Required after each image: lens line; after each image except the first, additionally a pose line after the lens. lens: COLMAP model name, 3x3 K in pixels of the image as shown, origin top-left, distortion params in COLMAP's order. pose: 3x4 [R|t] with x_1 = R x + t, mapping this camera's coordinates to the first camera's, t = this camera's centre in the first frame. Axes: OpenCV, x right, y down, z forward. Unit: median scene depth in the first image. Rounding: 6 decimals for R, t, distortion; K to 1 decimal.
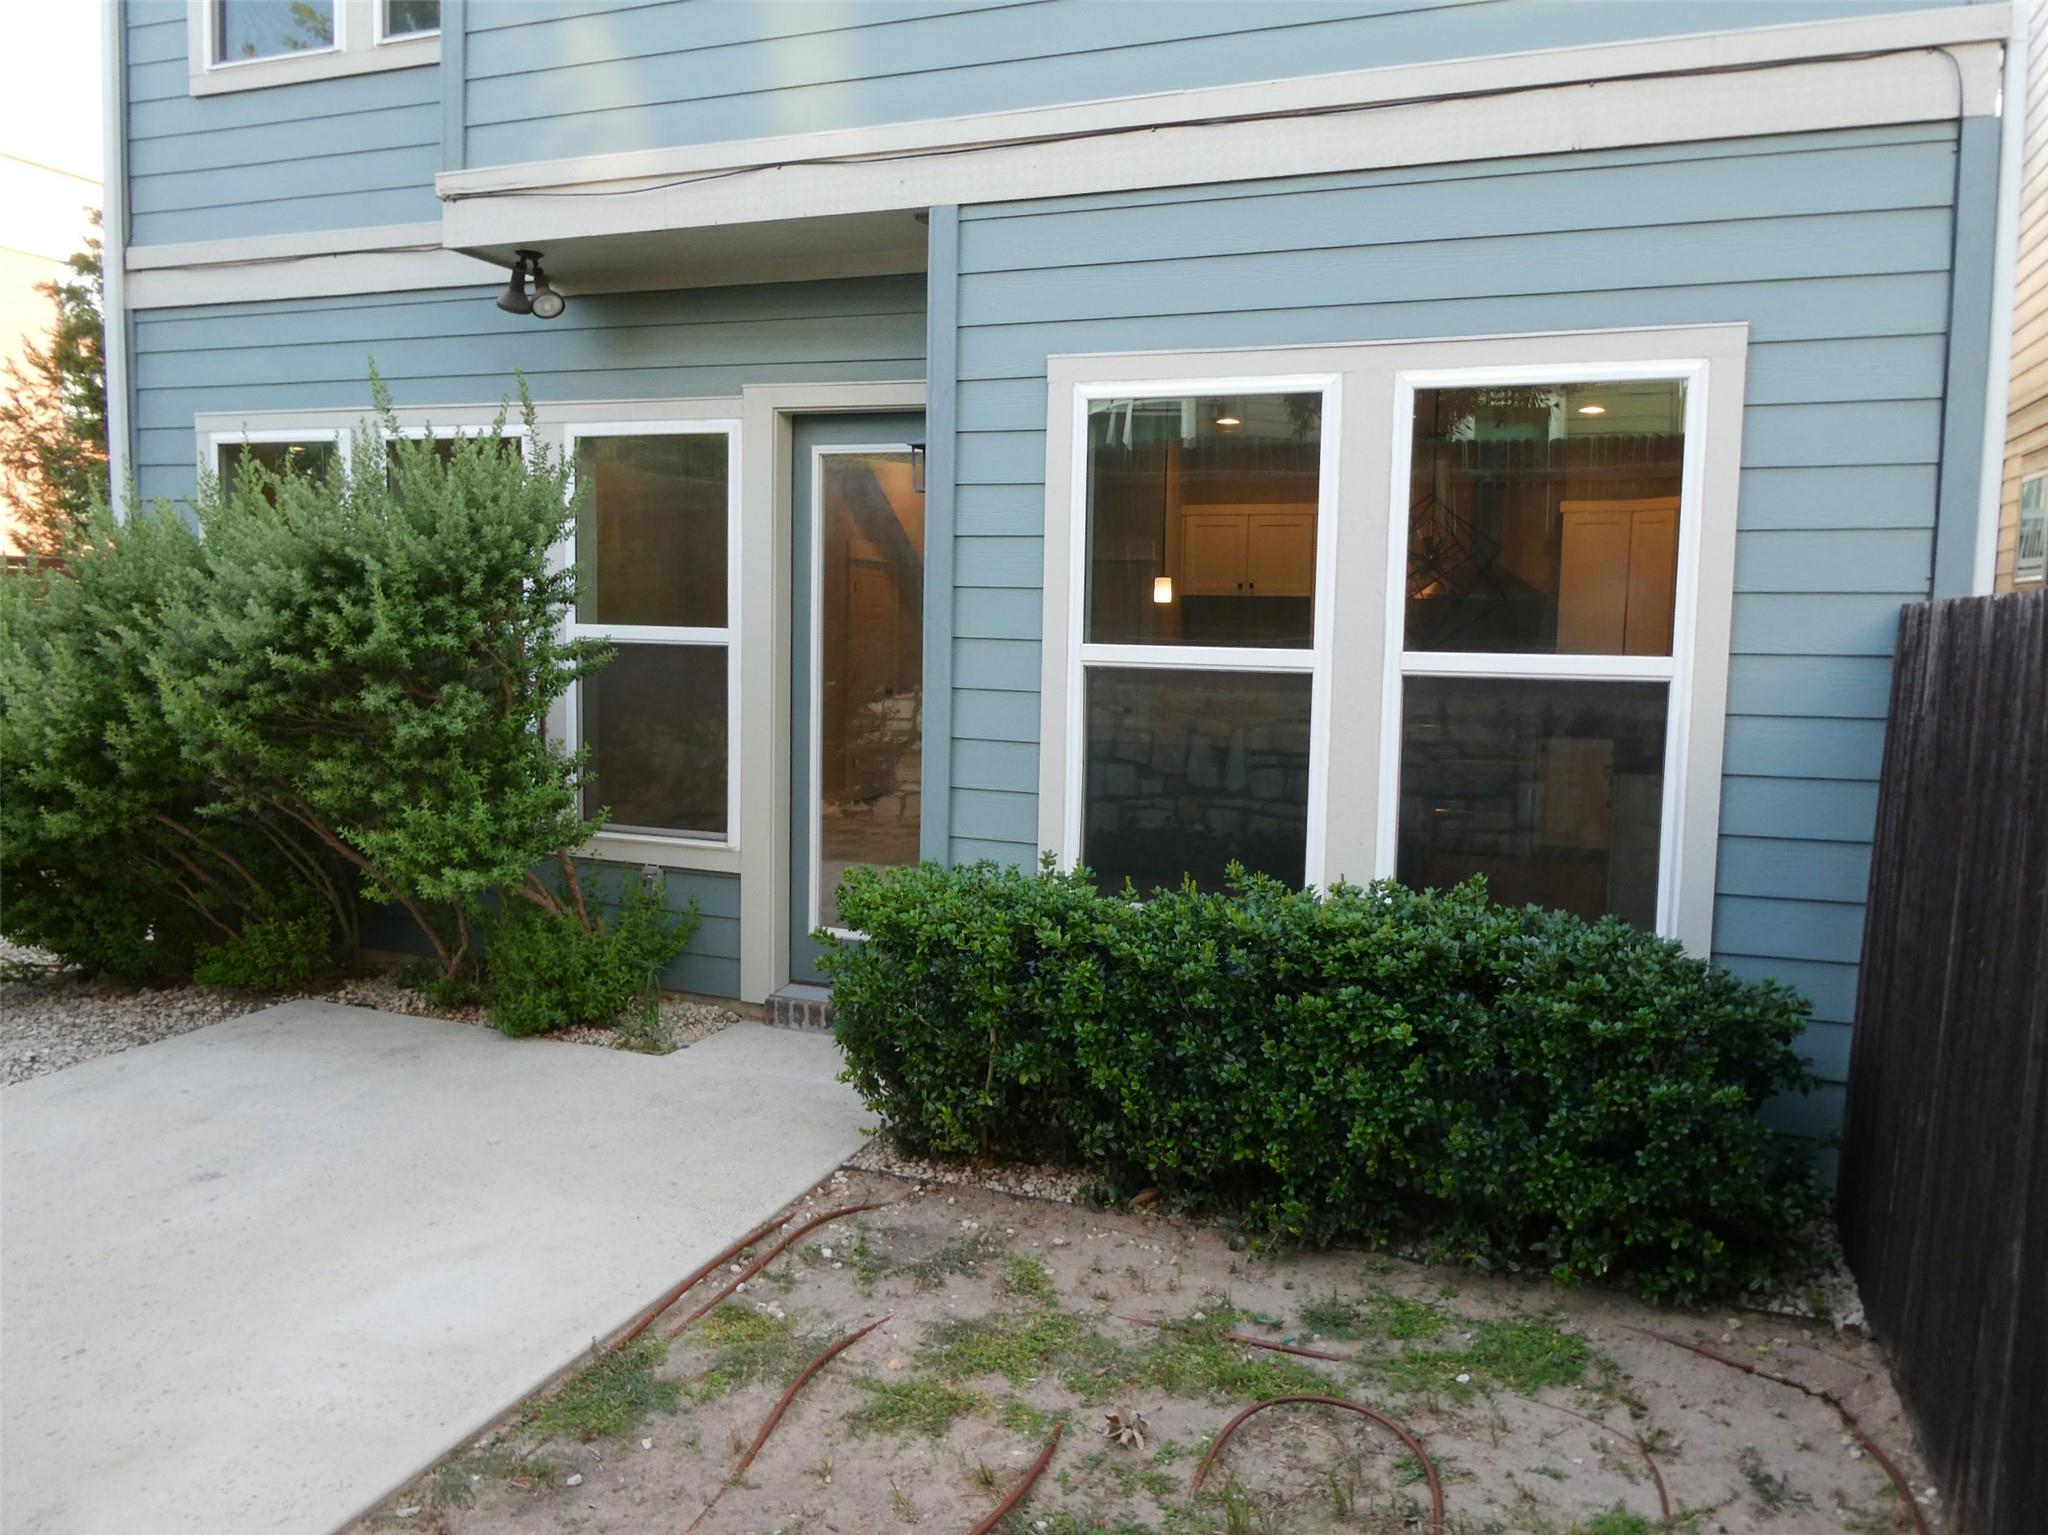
lens RADIAL K [[1475.0, 0, 1035.8], [0, 1475.0, 774.1], [0, 0, 1]] dist [-0.009557, 0.003856]
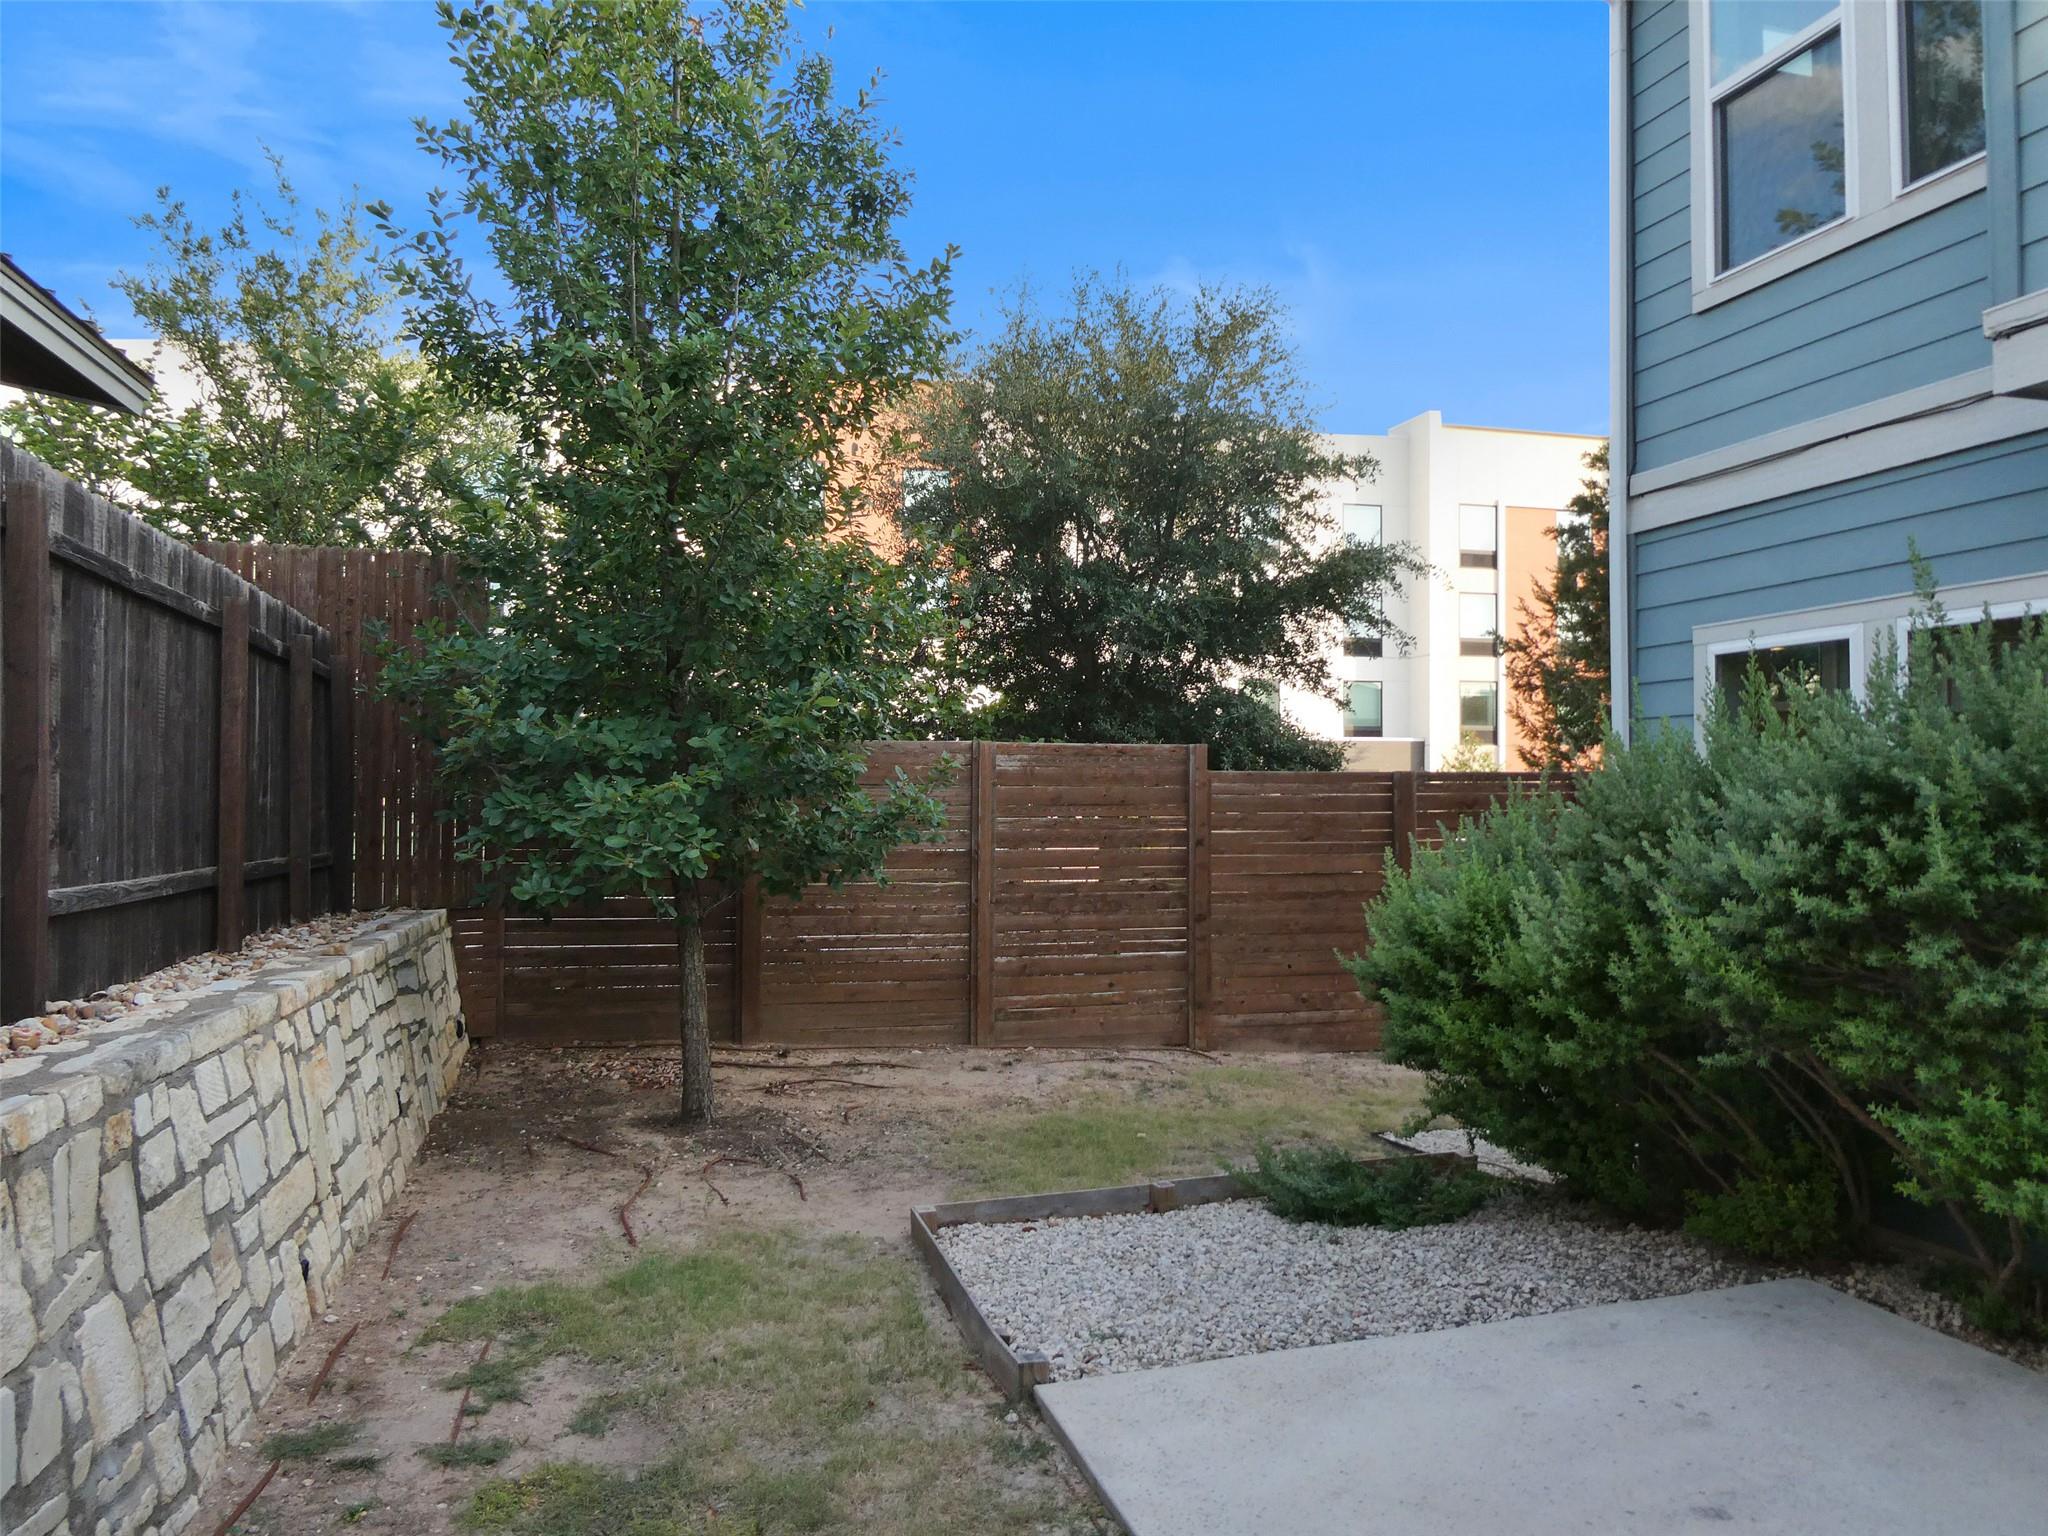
lens RADIAL K [[1475.0, 0, 1035.8], [0, 1475.0, 774.6], [0, 0, 1]] dist [-0.009557, 0.003856]
pose [[0.606334, -0.040771, -0.794164, -0.090386], [-0.063431, 0.993023, -0.099409, -0.032418], [0.792676, 0.110650, 0.599517, 0.112334]]
